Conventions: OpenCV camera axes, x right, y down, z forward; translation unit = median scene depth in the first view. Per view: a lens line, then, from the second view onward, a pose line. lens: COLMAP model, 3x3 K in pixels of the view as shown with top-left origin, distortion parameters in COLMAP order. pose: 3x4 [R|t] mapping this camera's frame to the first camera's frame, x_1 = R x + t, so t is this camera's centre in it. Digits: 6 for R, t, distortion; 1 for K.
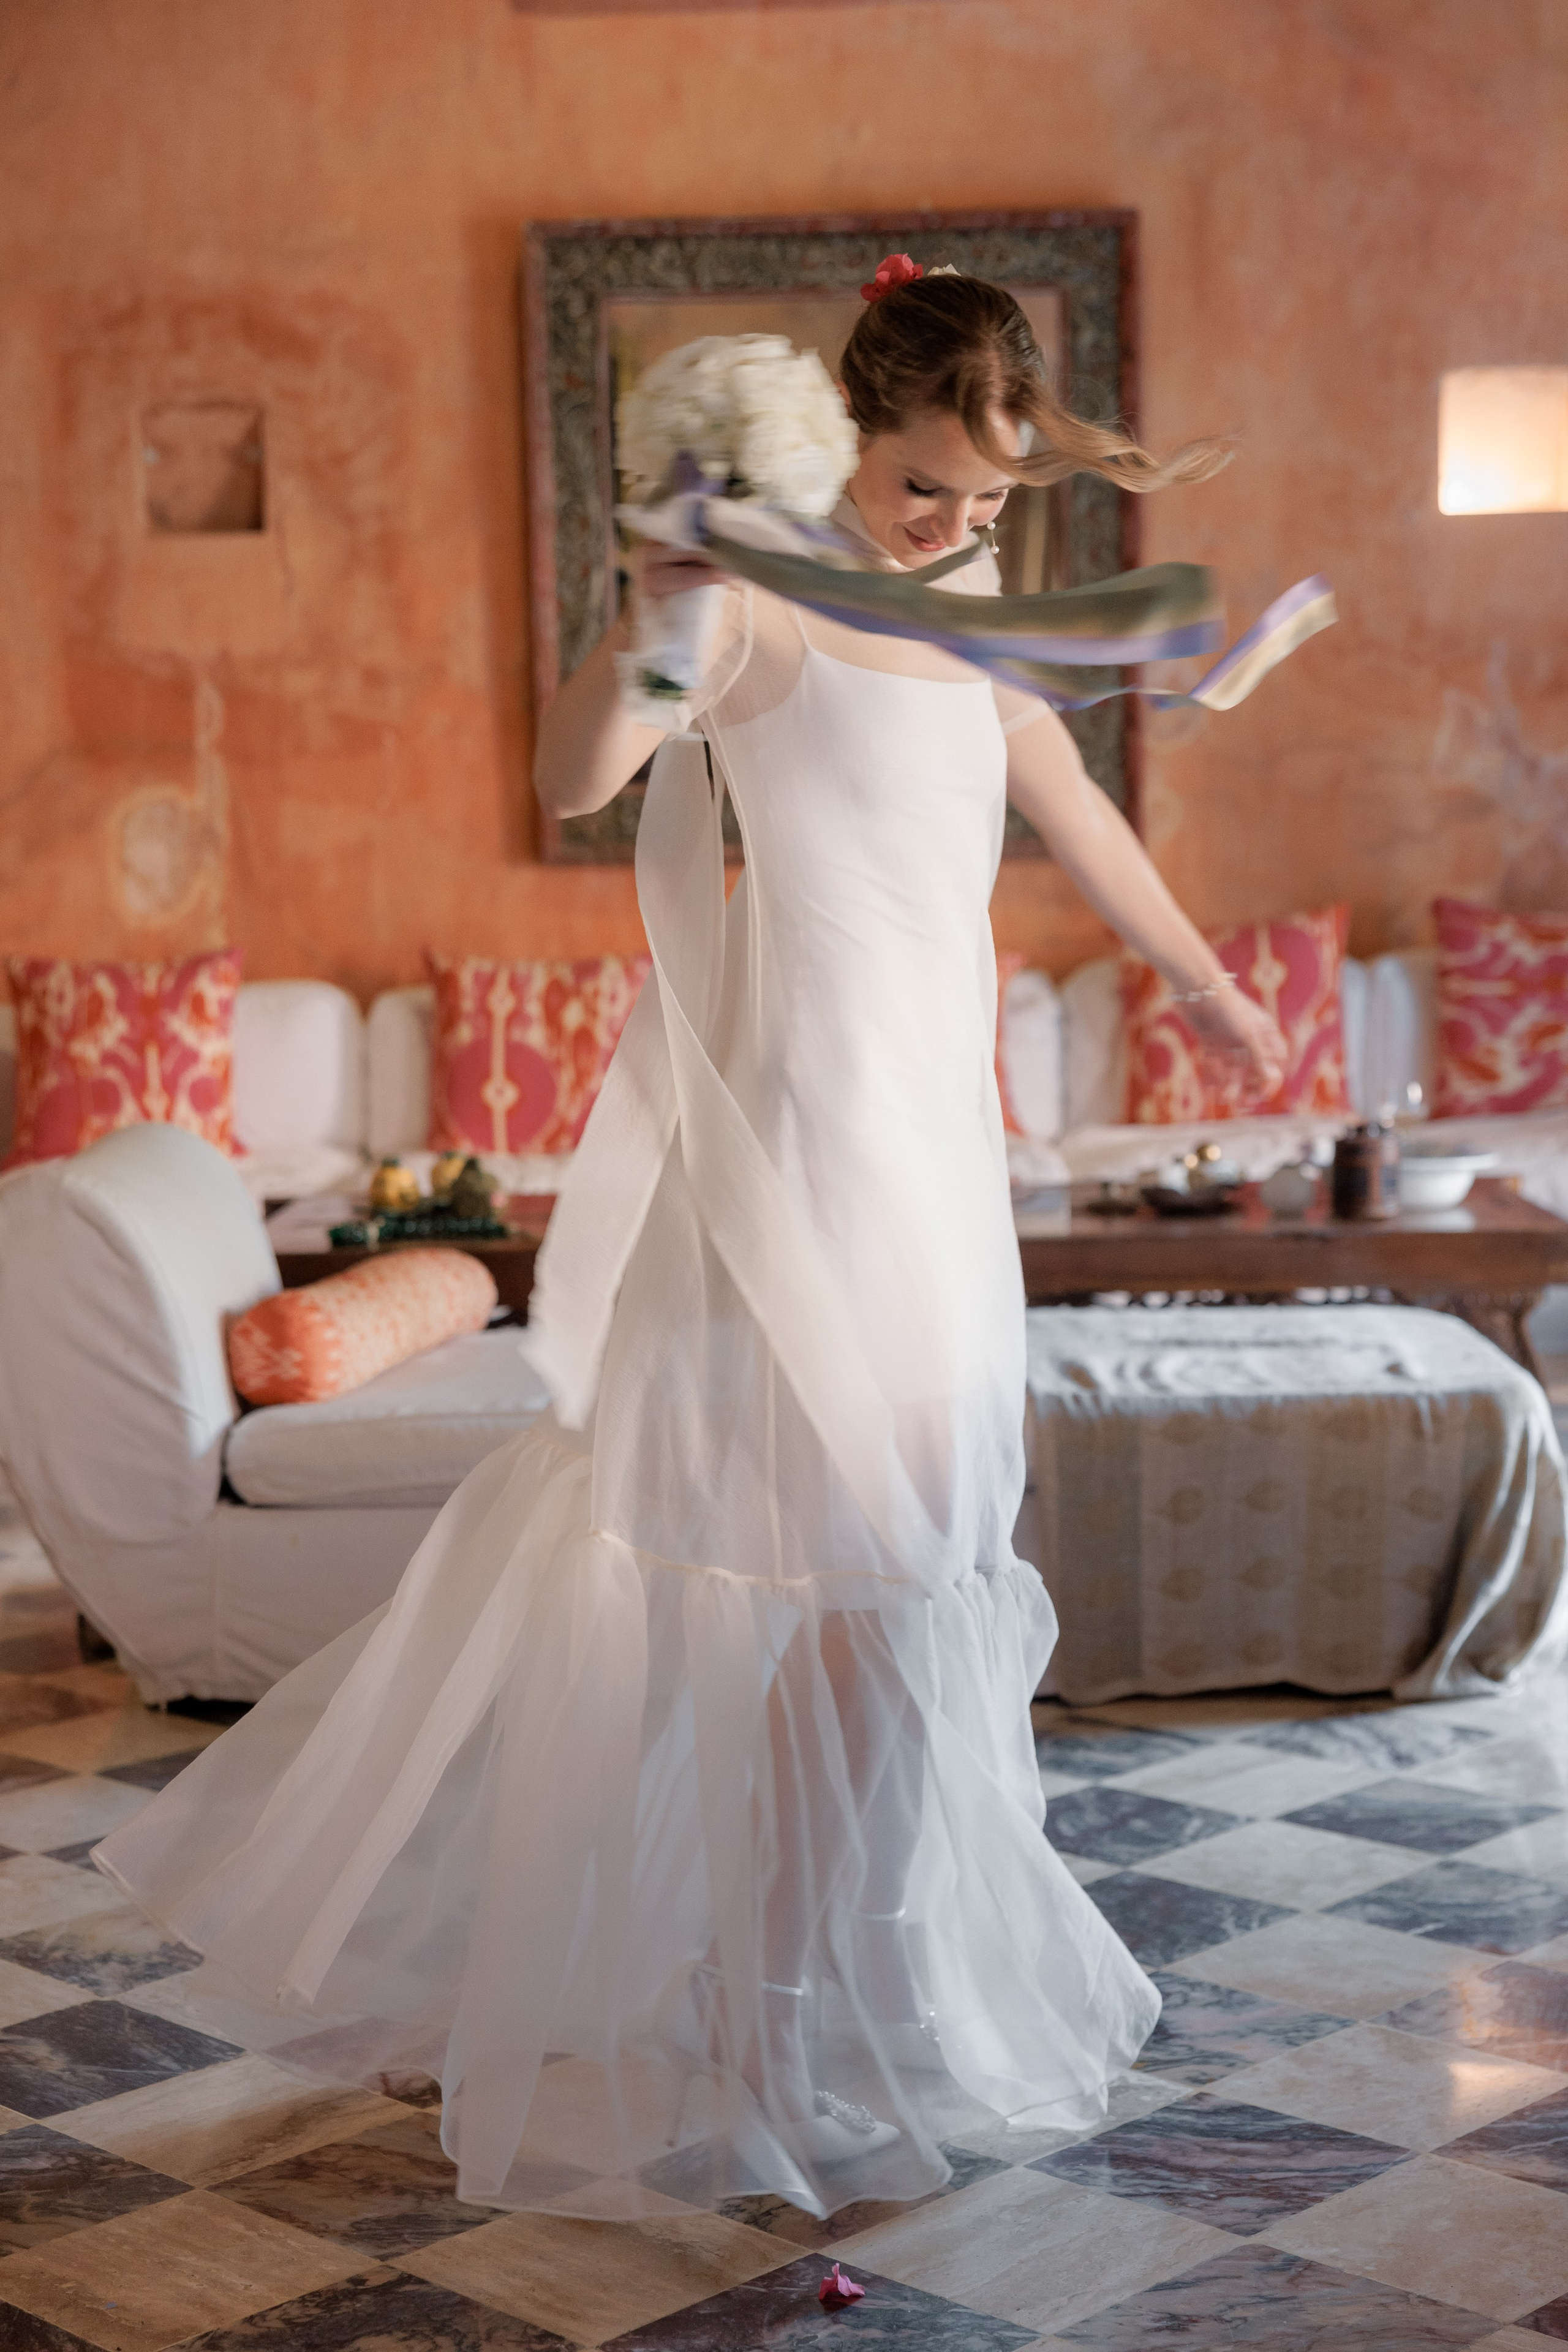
lens RADIAL K [[3712.9, 0, 774.7], [0, 3712.9, 1142.7], [0, 0, 1]] dist [0.068366, -0.100560]
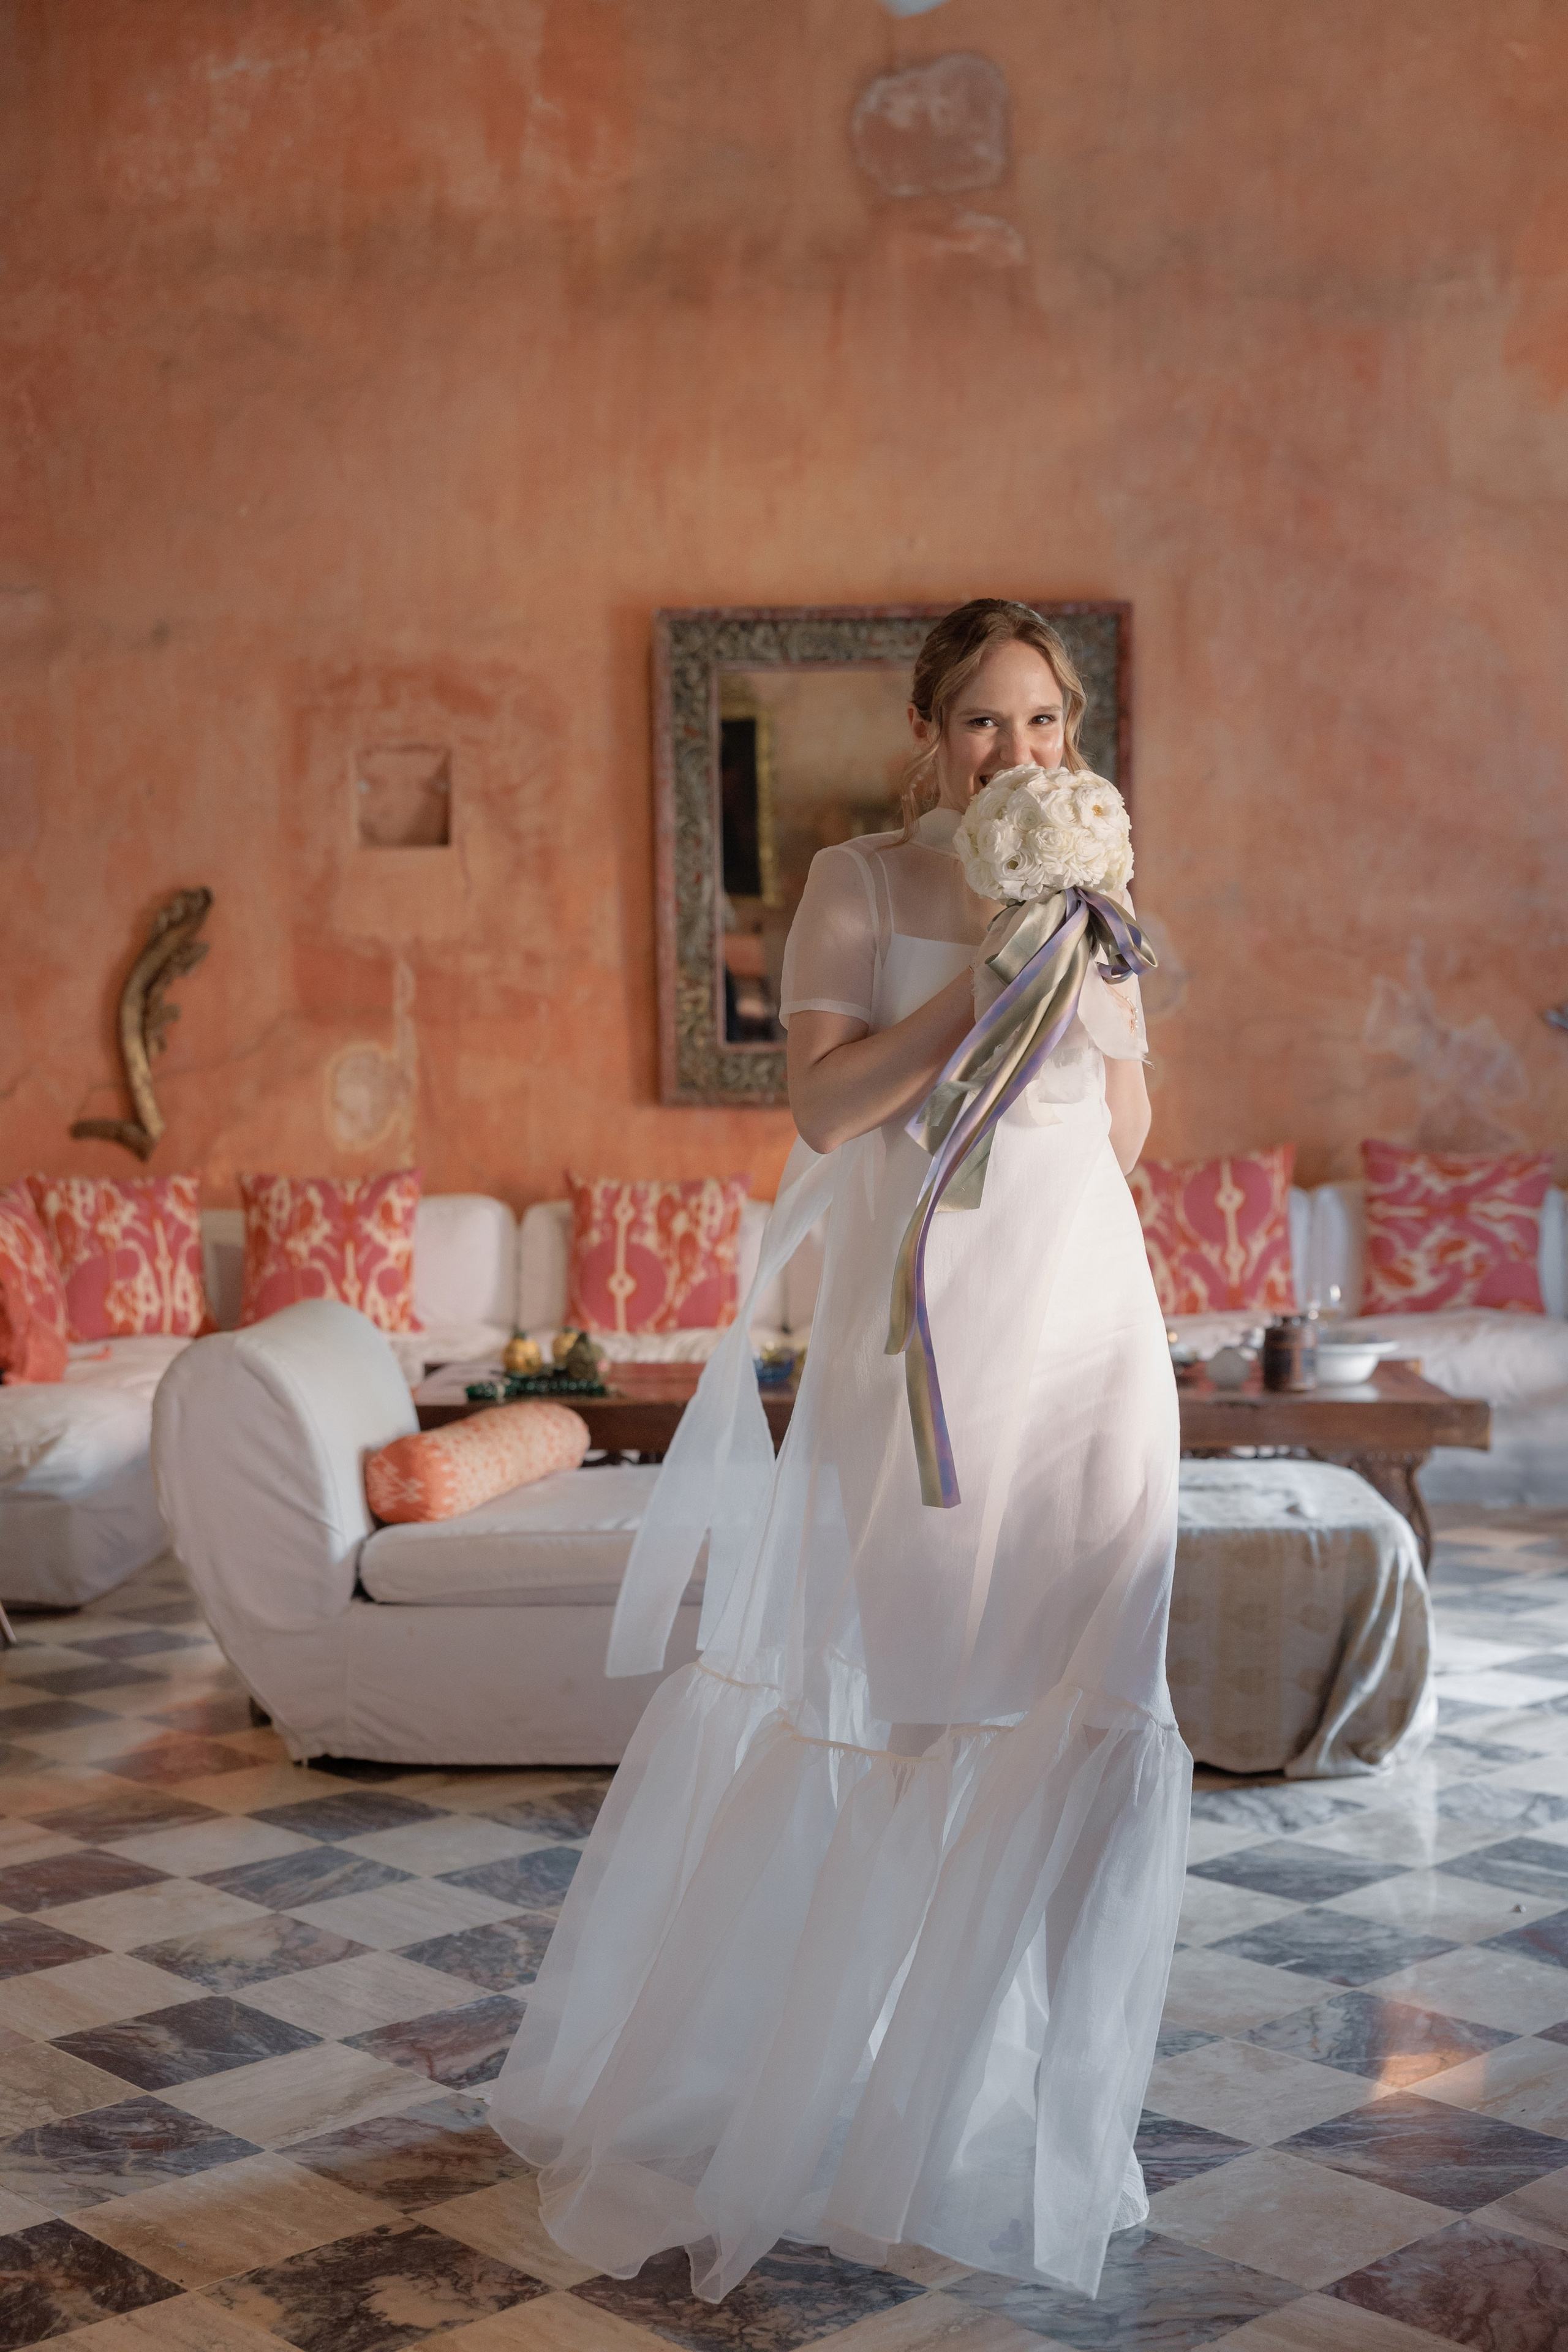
lens RADIAL K [[2902.9, 0, 784.0], [0, 2902.9, 1176.0], [0, 0, 1]] dist [0.038414, -0.007567]
pose [[0.999109, 0.012195, -0.040414, 0.021191], [-0.014396, 0.998404, -0.054606, 0.003092], [0.039683, 0.055139, 0.997690, 0.009566]]
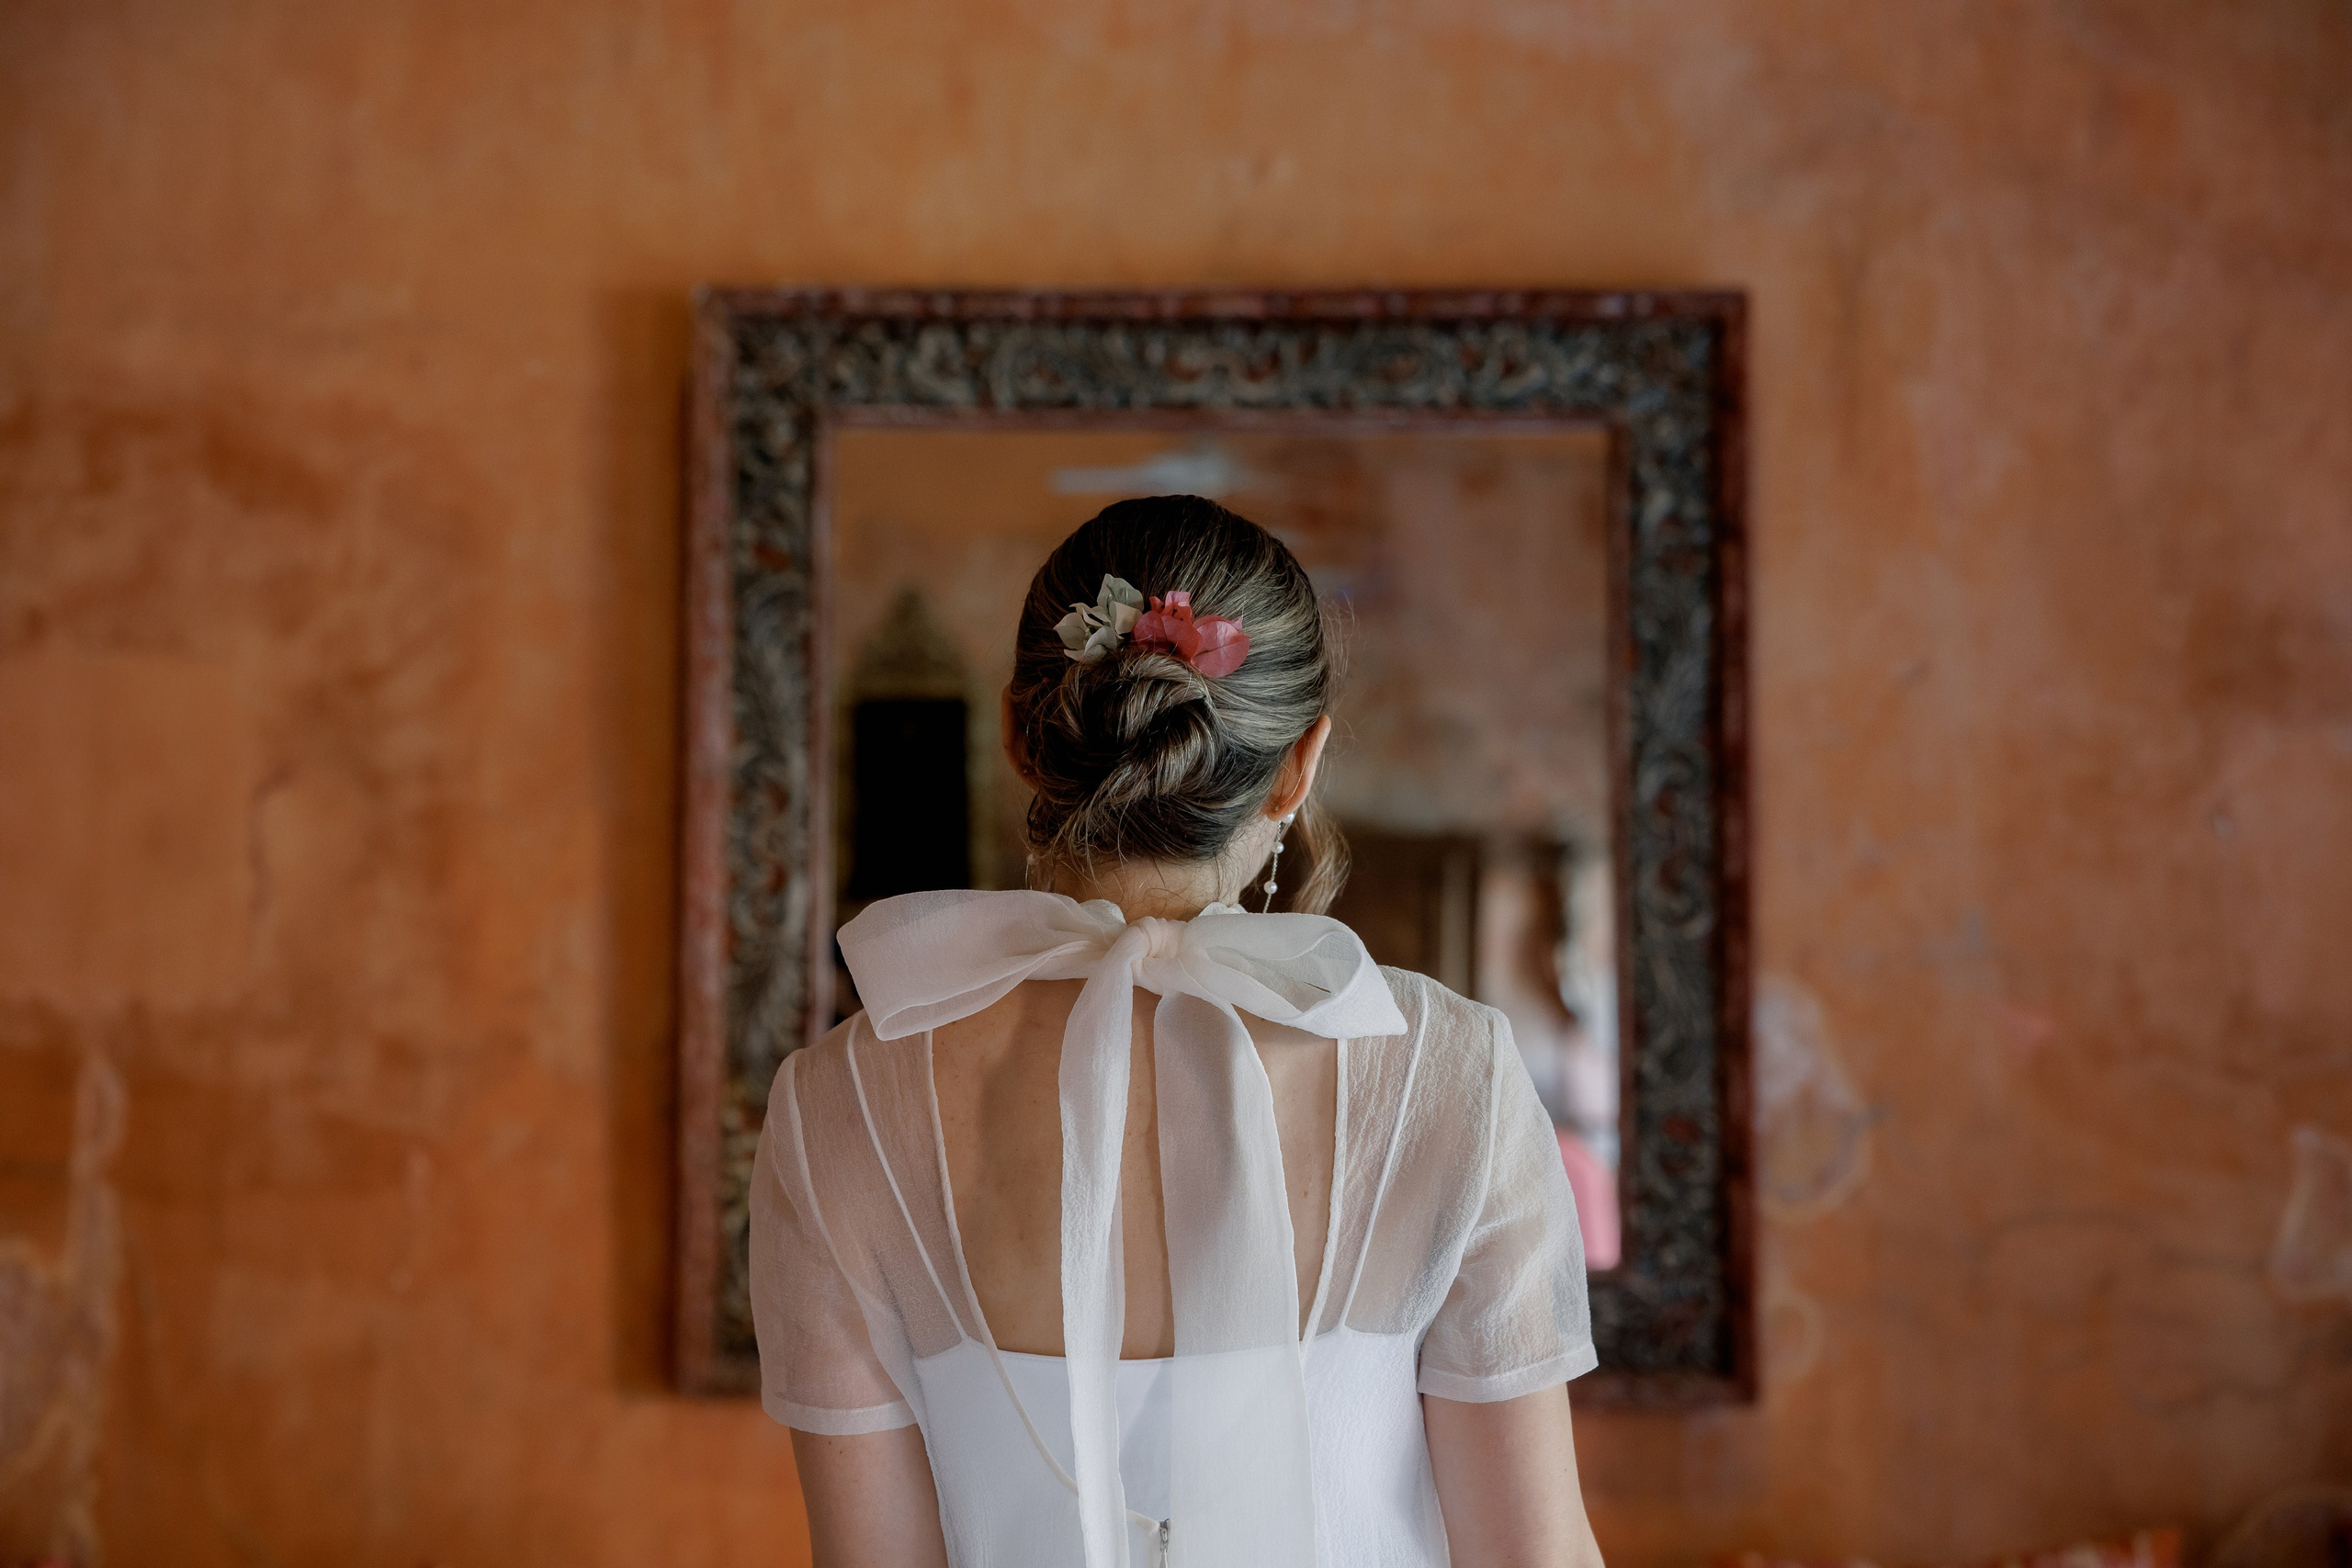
lens RADIAL K [[3712.5, 0, 1176.0], [0, 3712.5, 784.0], [0, 0, 1]] dist [0.068366, -0.100560]
pose [[0.999670, 0.025061, -0.005584, 0.013545], [-0.025675, 0.977149, -0.211000, -0.051223], [0.000168, 0.211074, 0.977470, 0.457614]]
